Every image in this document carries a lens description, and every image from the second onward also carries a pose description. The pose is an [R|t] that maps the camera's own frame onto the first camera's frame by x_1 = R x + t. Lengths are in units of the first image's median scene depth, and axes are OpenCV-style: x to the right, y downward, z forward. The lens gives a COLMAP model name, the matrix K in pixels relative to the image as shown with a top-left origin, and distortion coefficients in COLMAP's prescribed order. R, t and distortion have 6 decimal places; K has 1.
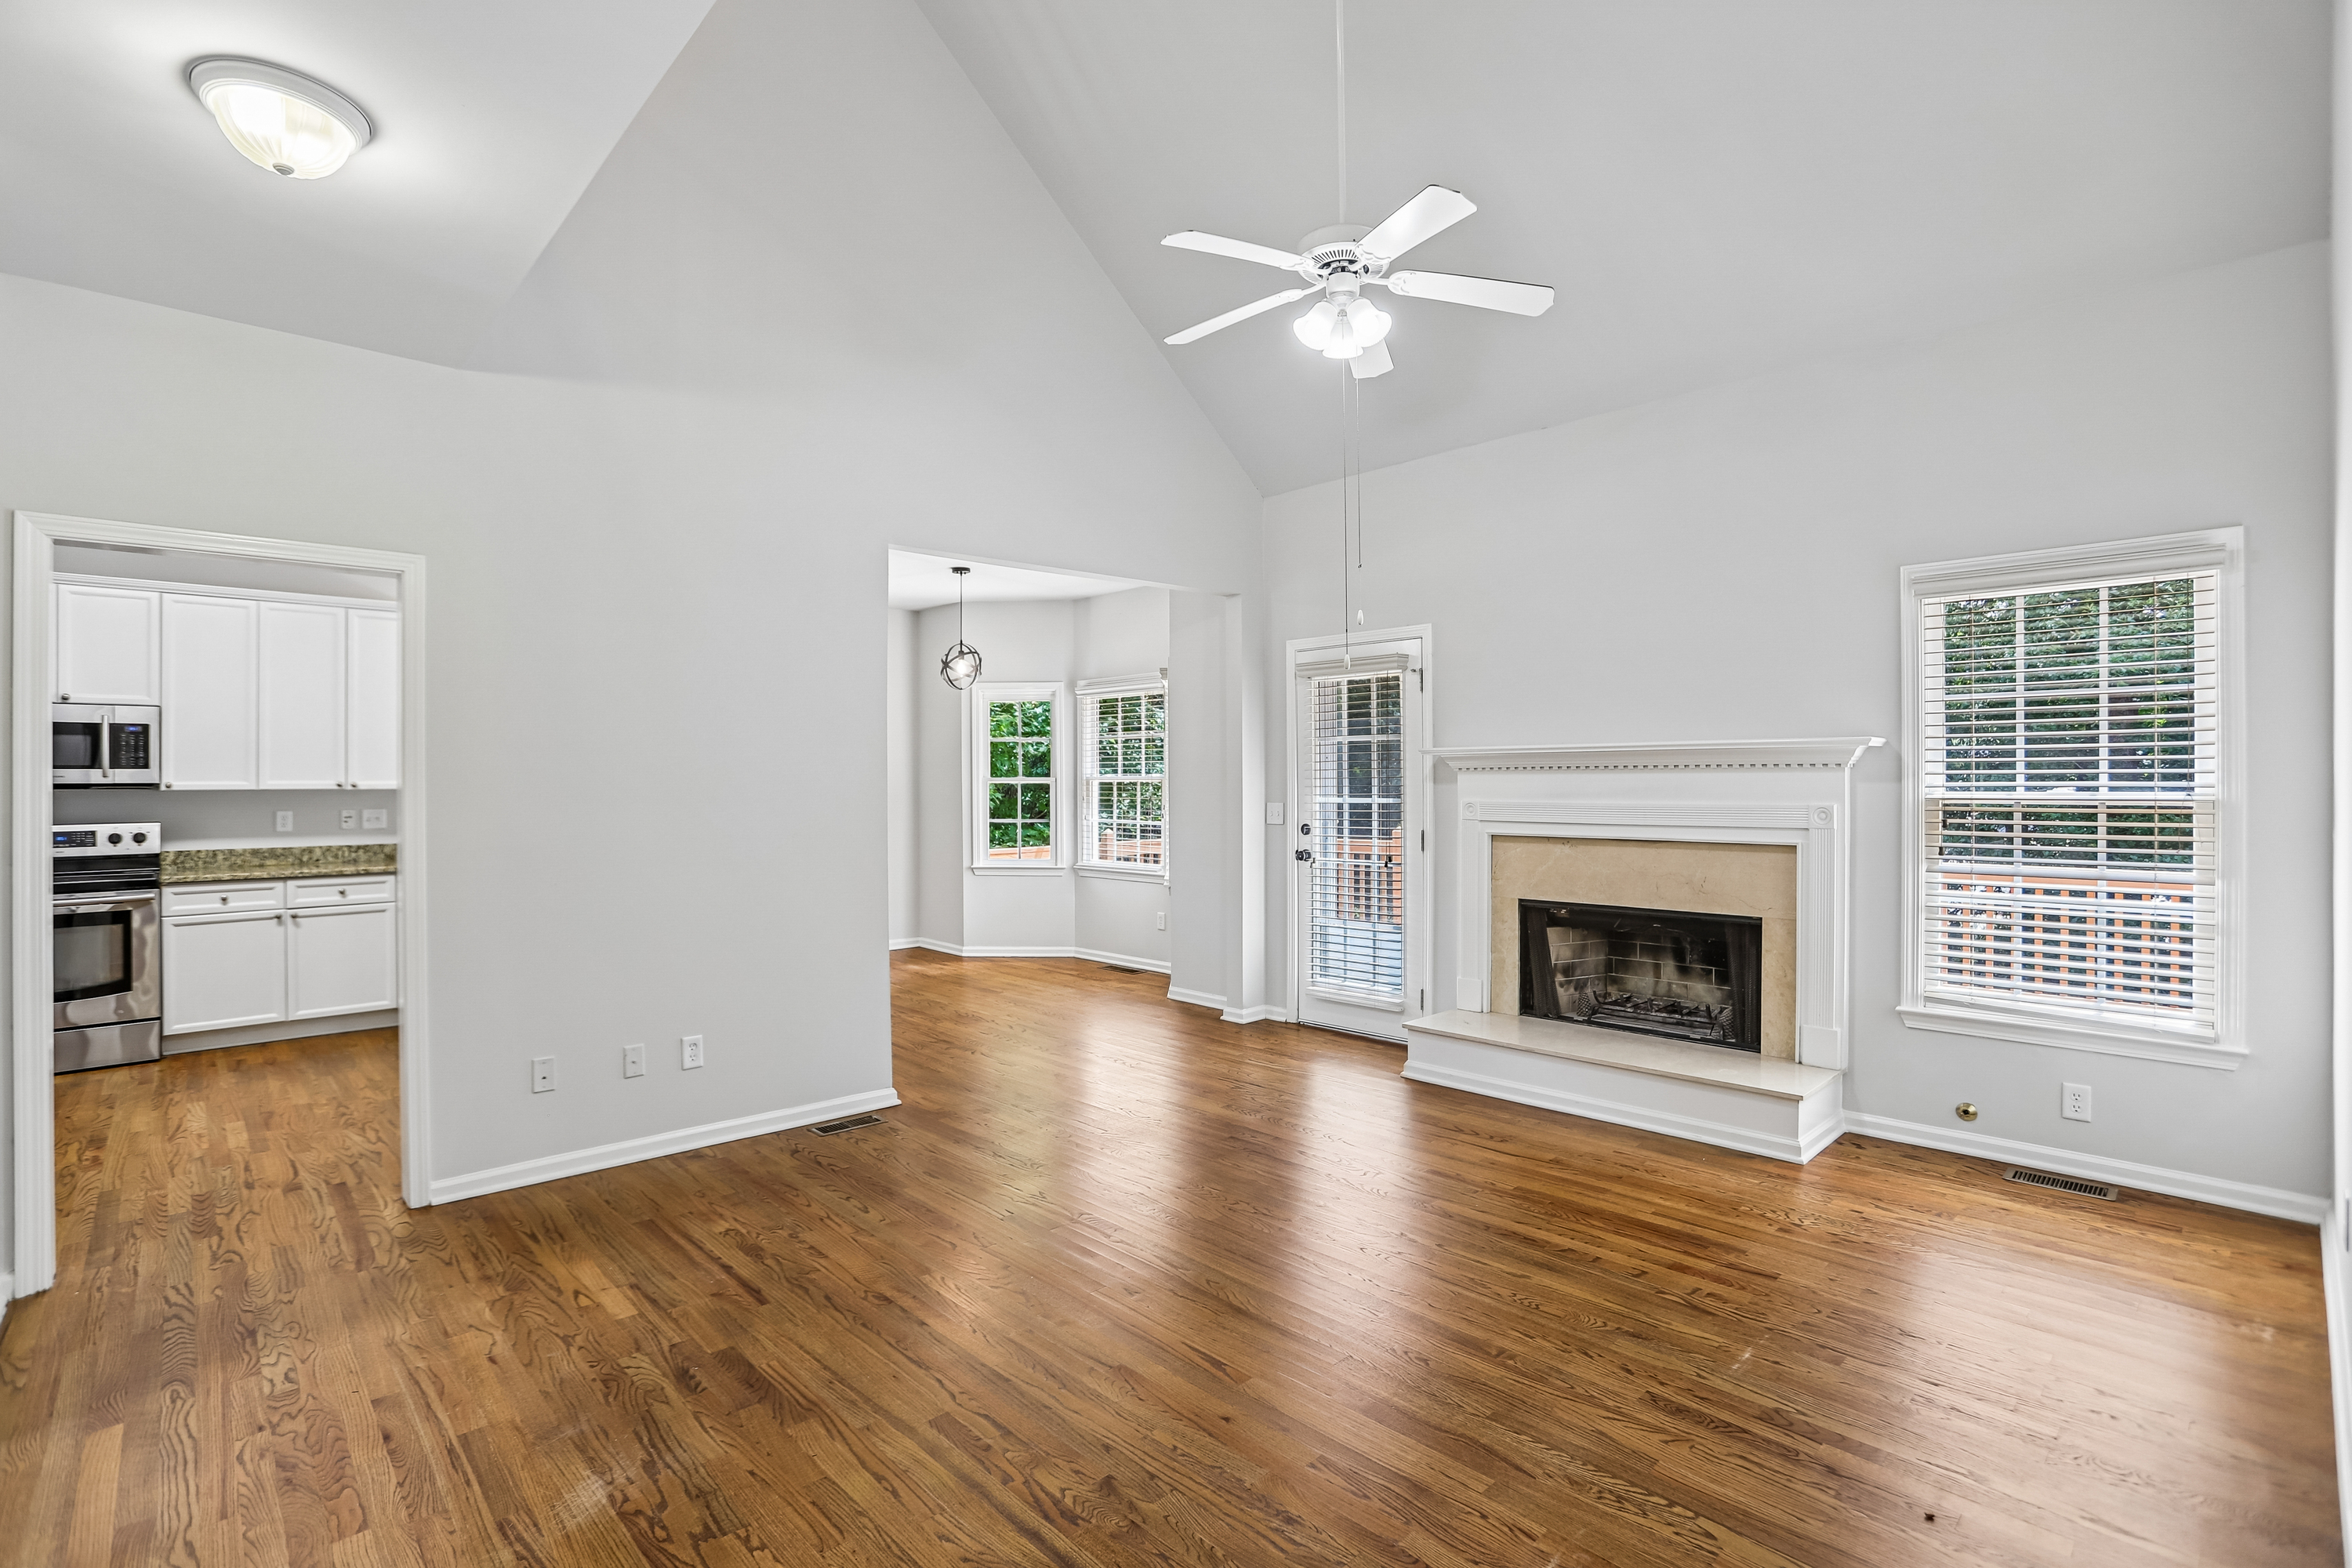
lens RADIAL K [[1093.3, 0, 1167.0], [0, 1093.3, 781.8], [0, 0, 1]] dist [-0.069168, 0.027428]
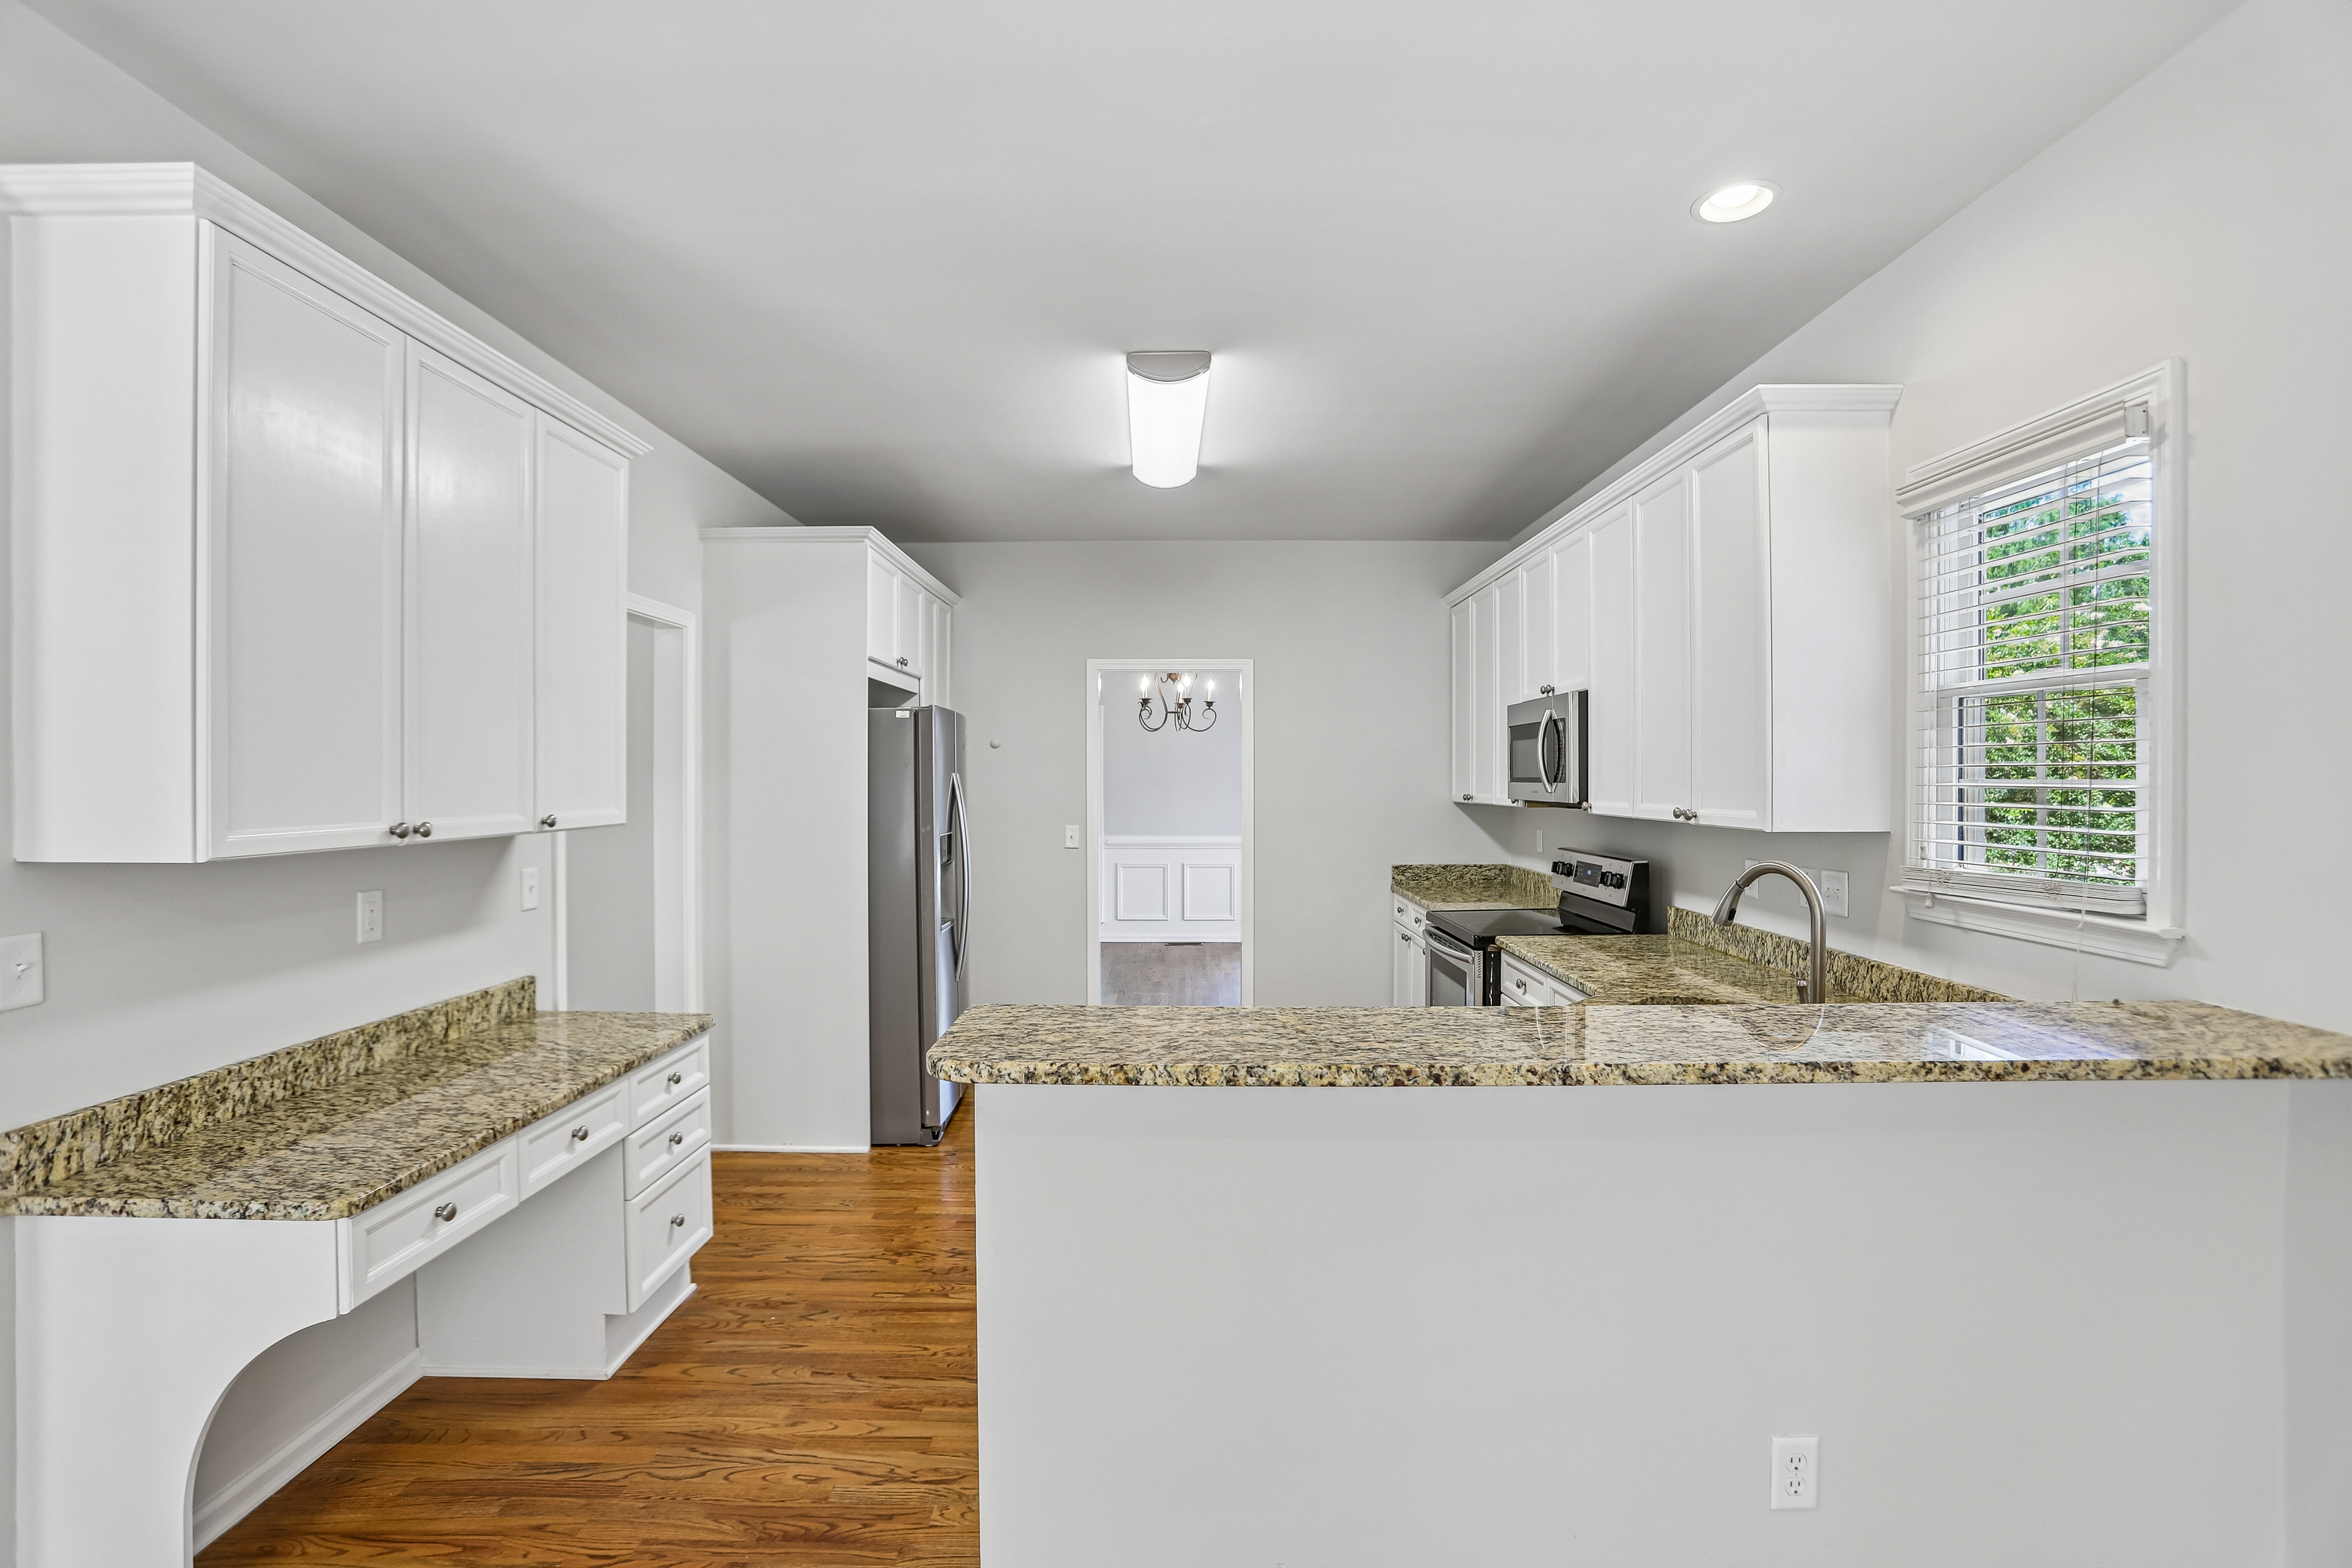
lens RADIAL K [[1093.3, 0, 1167.0], [0, 1093.3, 781.8], [0, 0, 1]] dist [-0.069168, 0.027428]
pose [[-0.694354, 0.009575, -0.719570, -0.249492], [0.005254, 0.999952, 0.008235, -0.018465], [0.719615, 0.001937, -0.694371, 1.217267]]
